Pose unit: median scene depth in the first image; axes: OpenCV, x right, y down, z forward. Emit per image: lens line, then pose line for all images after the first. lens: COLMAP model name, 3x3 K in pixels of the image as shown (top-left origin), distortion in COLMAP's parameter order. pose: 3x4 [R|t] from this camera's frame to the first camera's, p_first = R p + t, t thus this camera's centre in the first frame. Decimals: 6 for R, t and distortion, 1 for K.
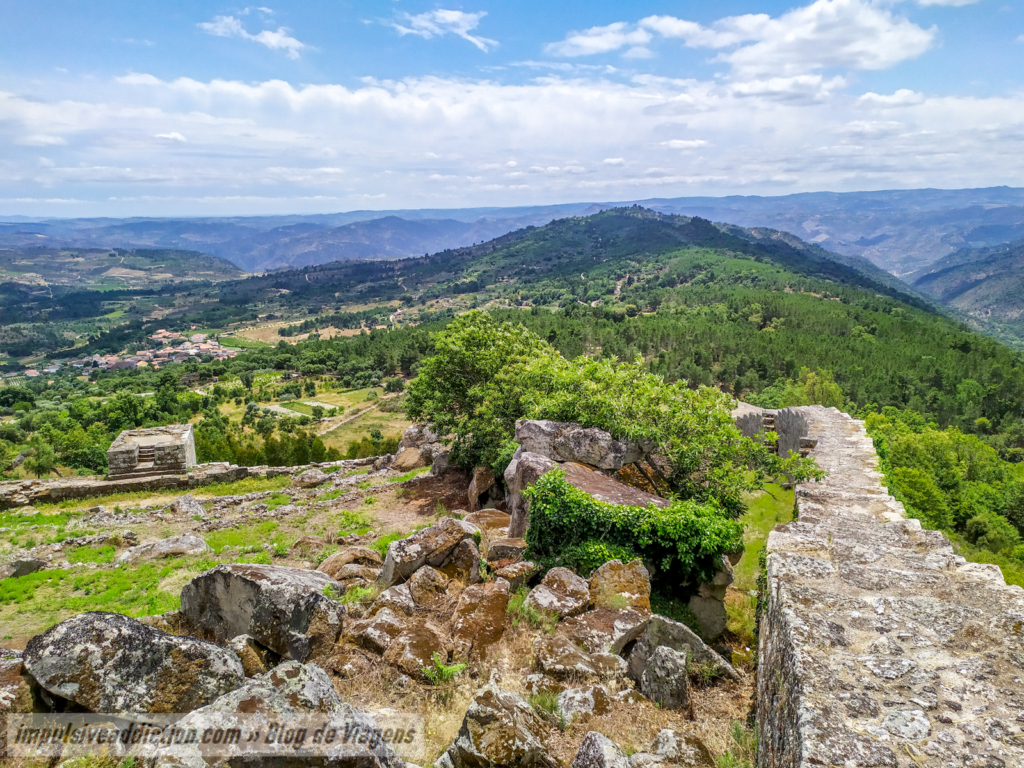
lens RADIAL K [[757.1, 0, 512.0], [0, 757.1, 384.0], [0, 0, 1]] dist [0.061008, -0.061661]
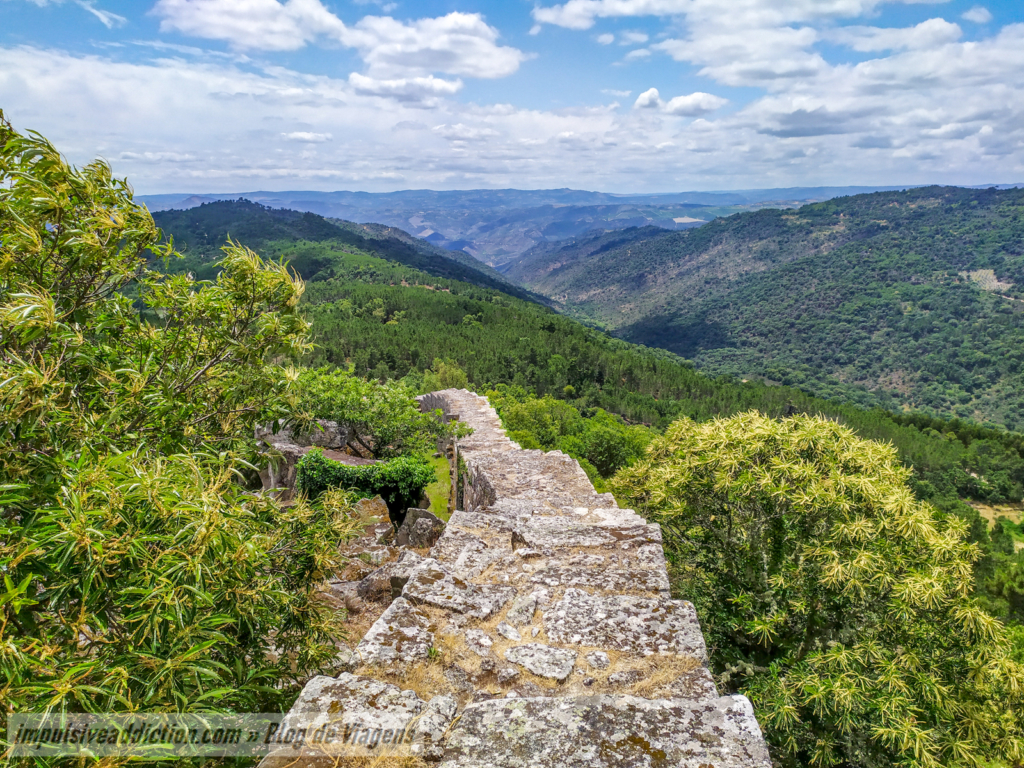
lens RADIAL K [[757.1, 0, 512.0], [0, 757.1, 384.0], [0, 0, 1]] dist [0.061008, -0.061661]
pose [[0.883964, -0.097878, 0.457196, -0.078667], [0.095574, 0.995022, 0.028230, -0.005071], [-0.457683, 0.018742, 0.888918, -0.146933]]
